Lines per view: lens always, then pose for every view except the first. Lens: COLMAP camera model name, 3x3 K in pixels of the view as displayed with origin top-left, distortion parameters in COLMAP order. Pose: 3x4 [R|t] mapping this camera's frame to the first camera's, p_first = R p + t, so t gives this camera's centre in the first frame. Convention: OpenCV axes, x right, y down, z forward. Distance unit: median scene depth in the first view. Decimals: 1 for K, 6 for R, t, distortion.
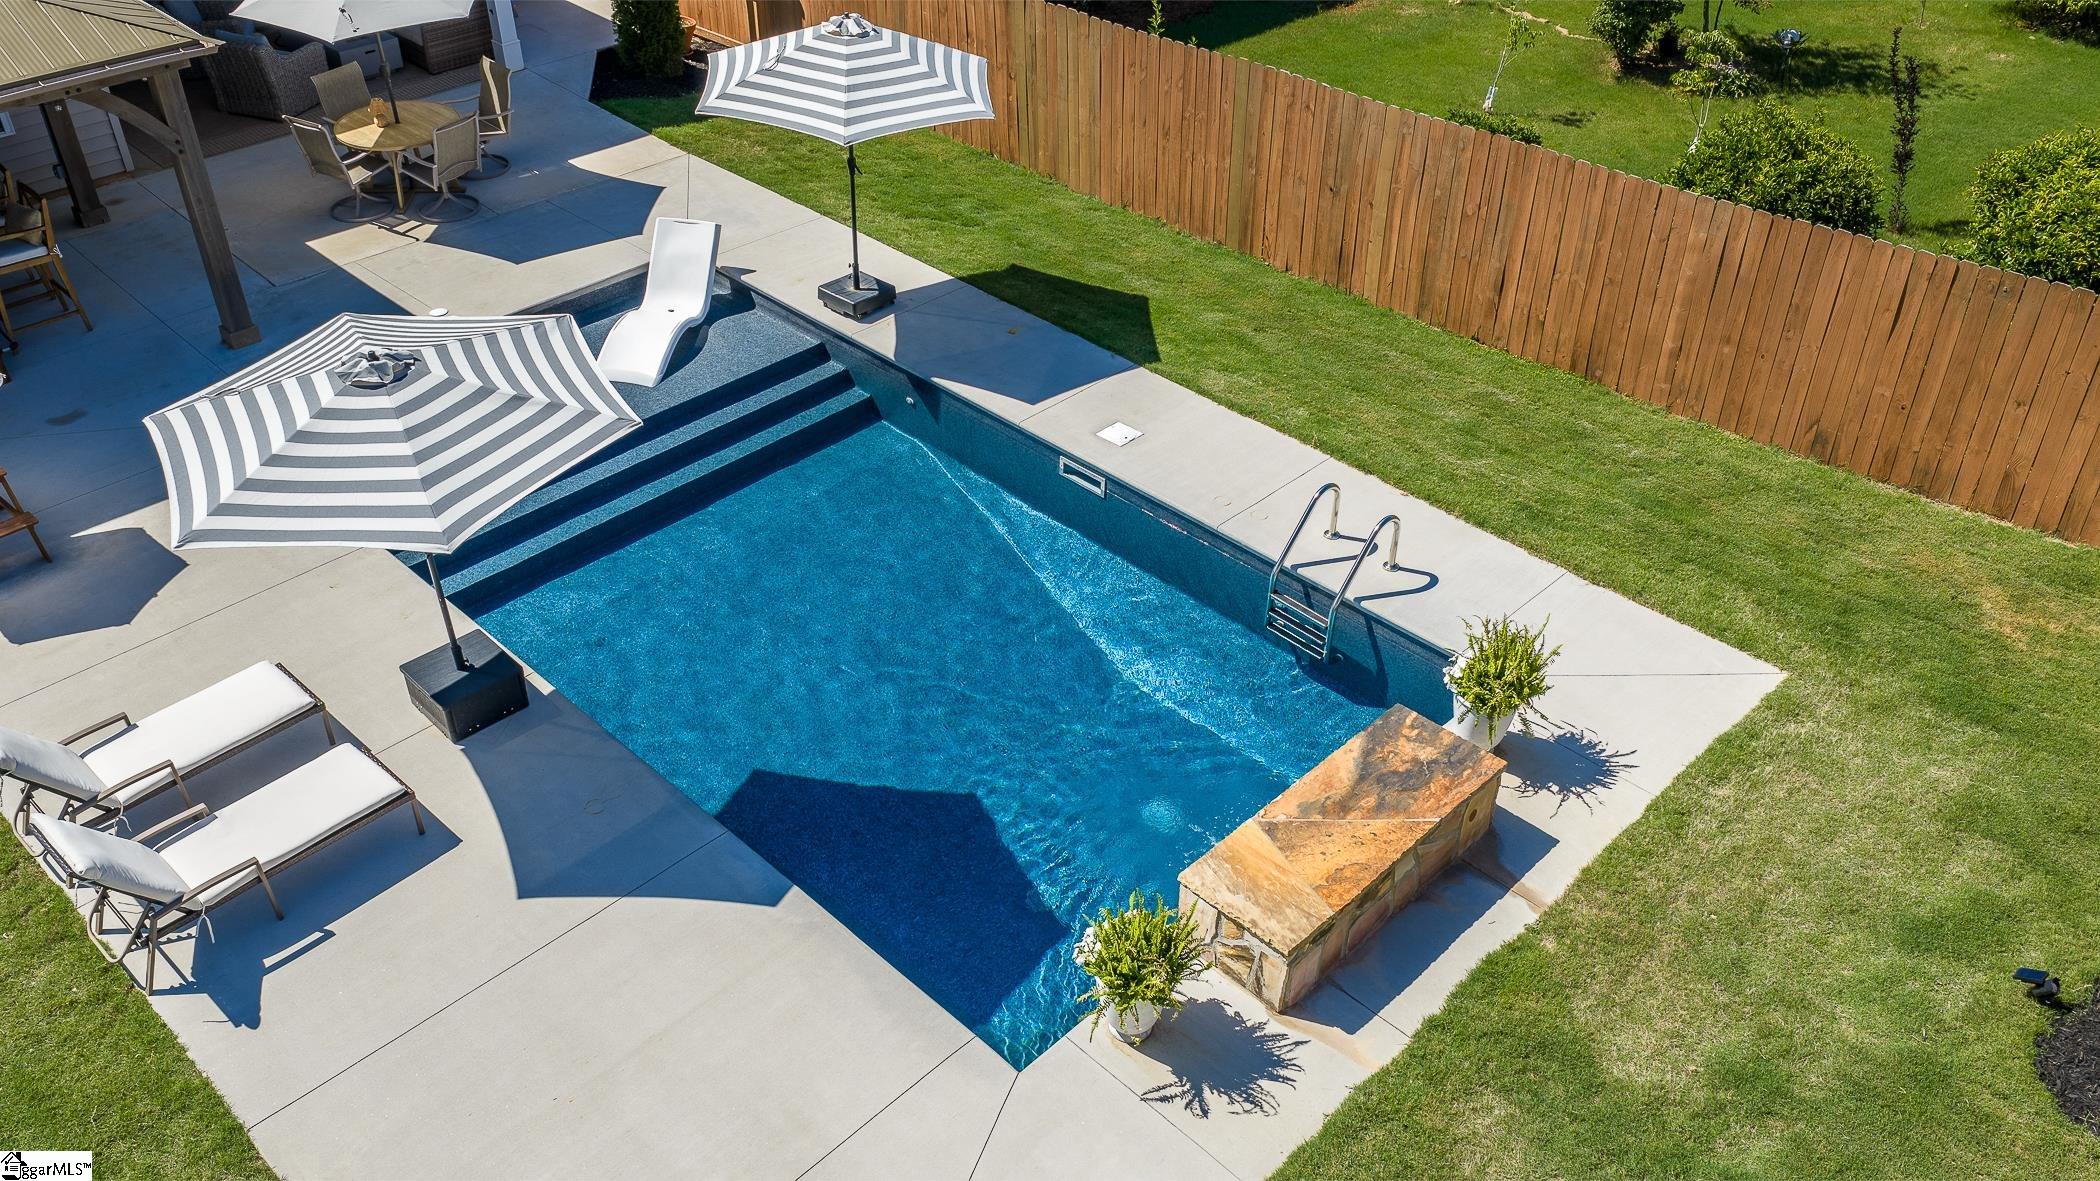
lens RADIAL K [[1730.5, 0, 1086.1], [0, 1730.5, 596.2], [0, 0, 1]] dist [0.022757, -0.001409]
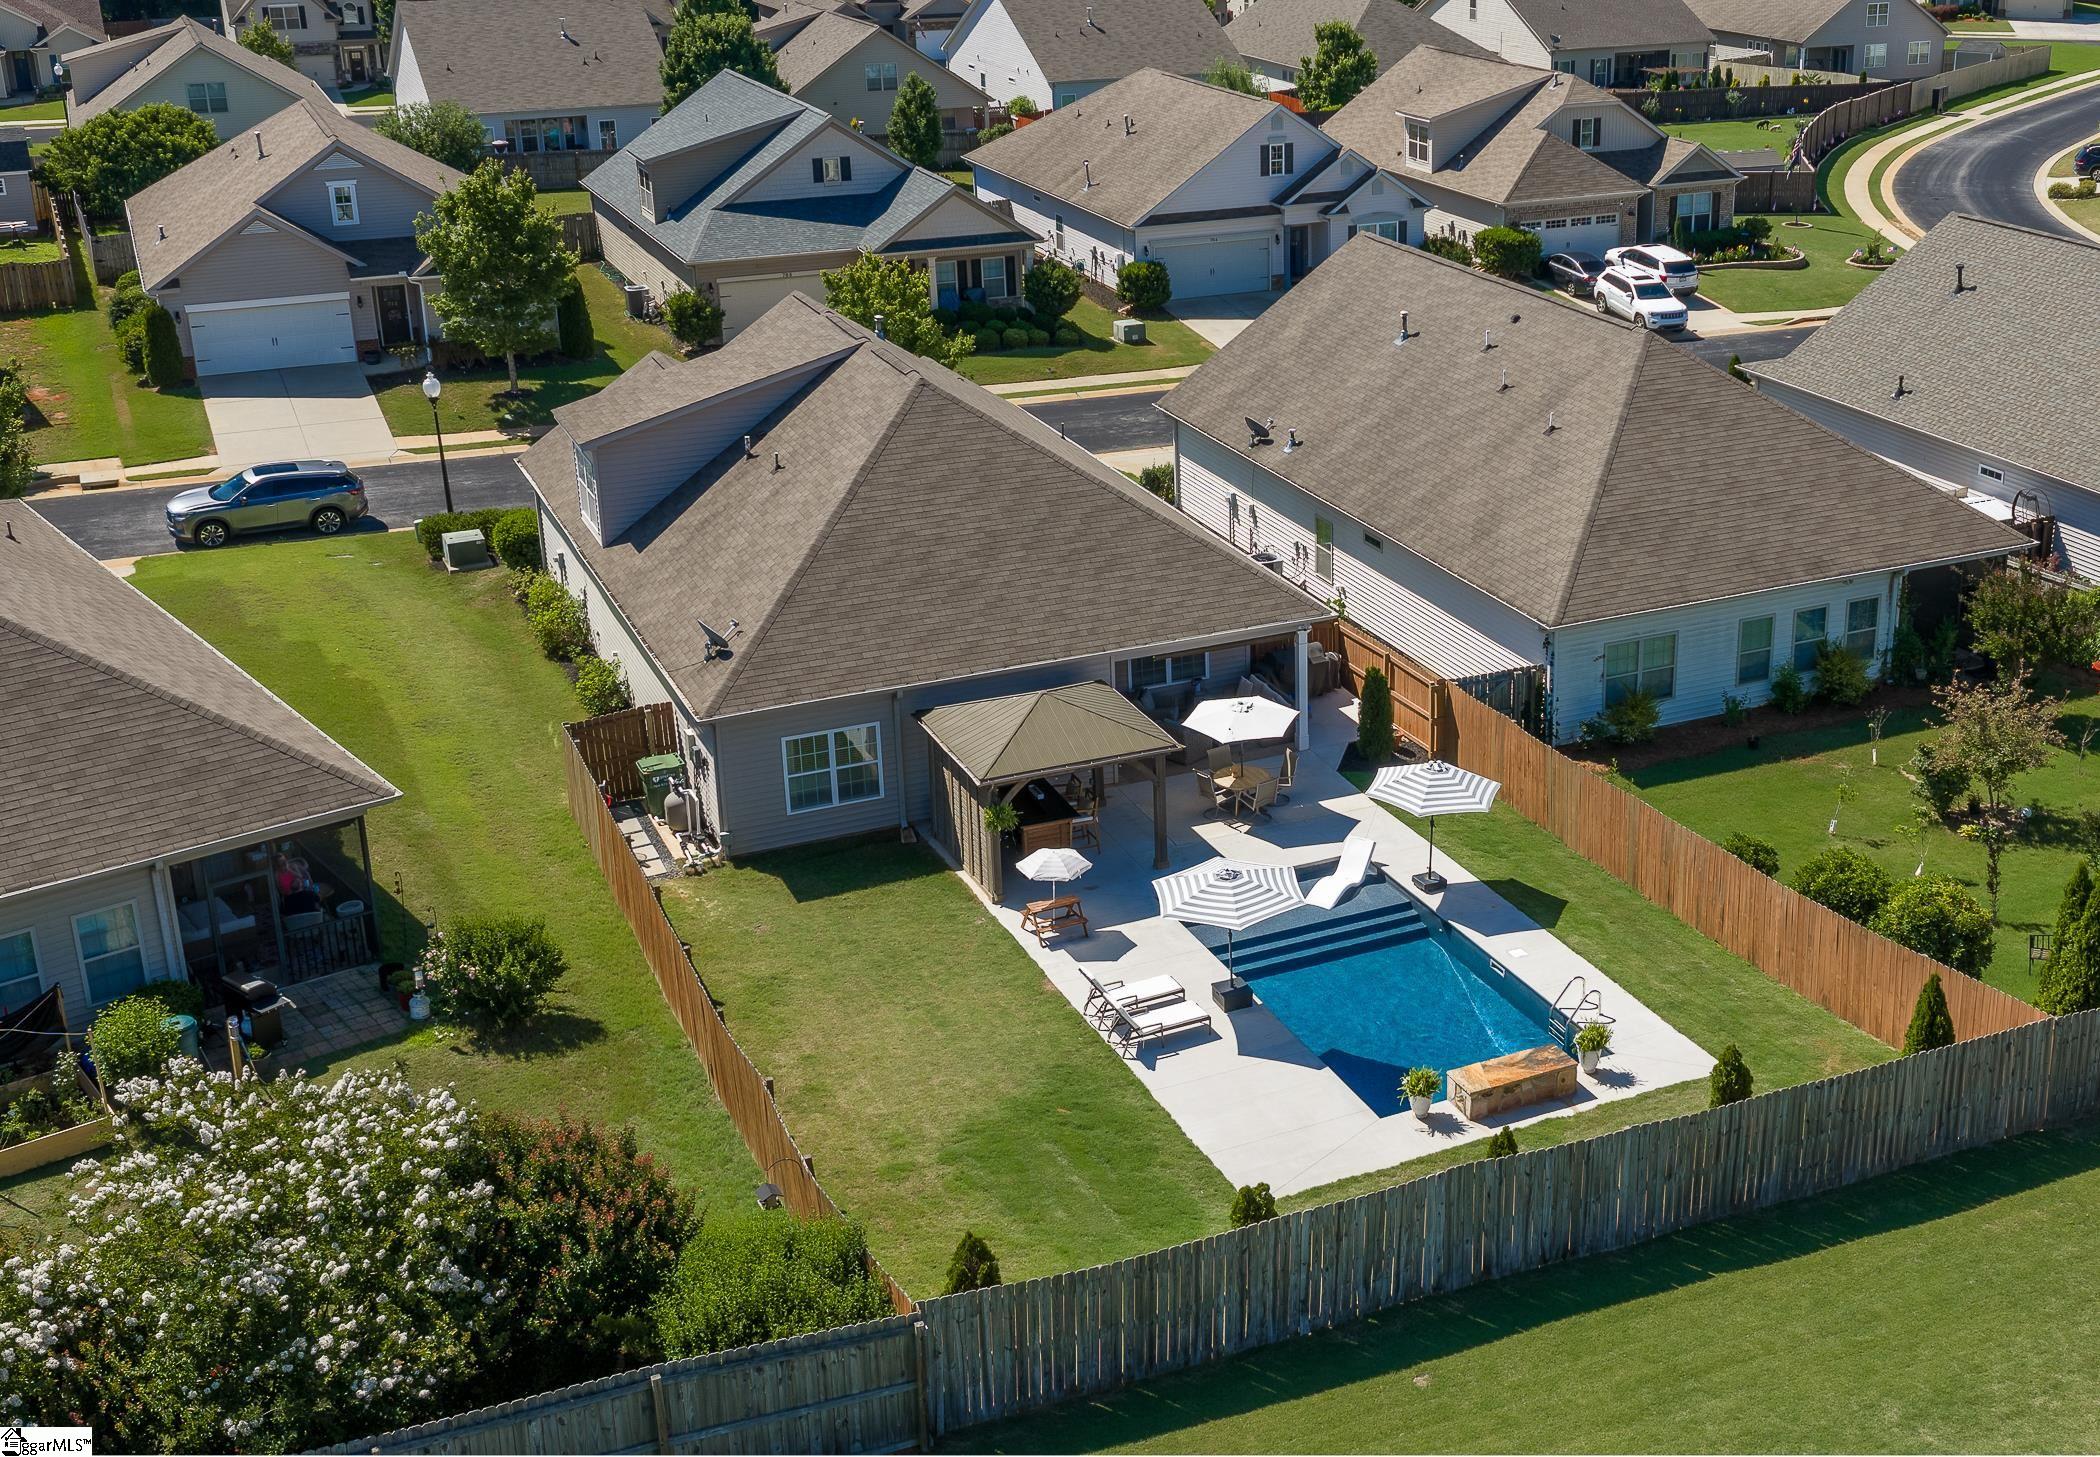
lens RADIAL K [[2947.2, 0, 1050.0], [0, 2947.2, 728.5], [0, 0, 1]] dist [-0.004603, 0.004981]
pose [[0.911039, 0.107508, -0.398057, 0.898555], [-0.202471, 0.957643, -0.204757, 0.500920], [0.359183, 0.267137, 0.894218, -2.553716]]
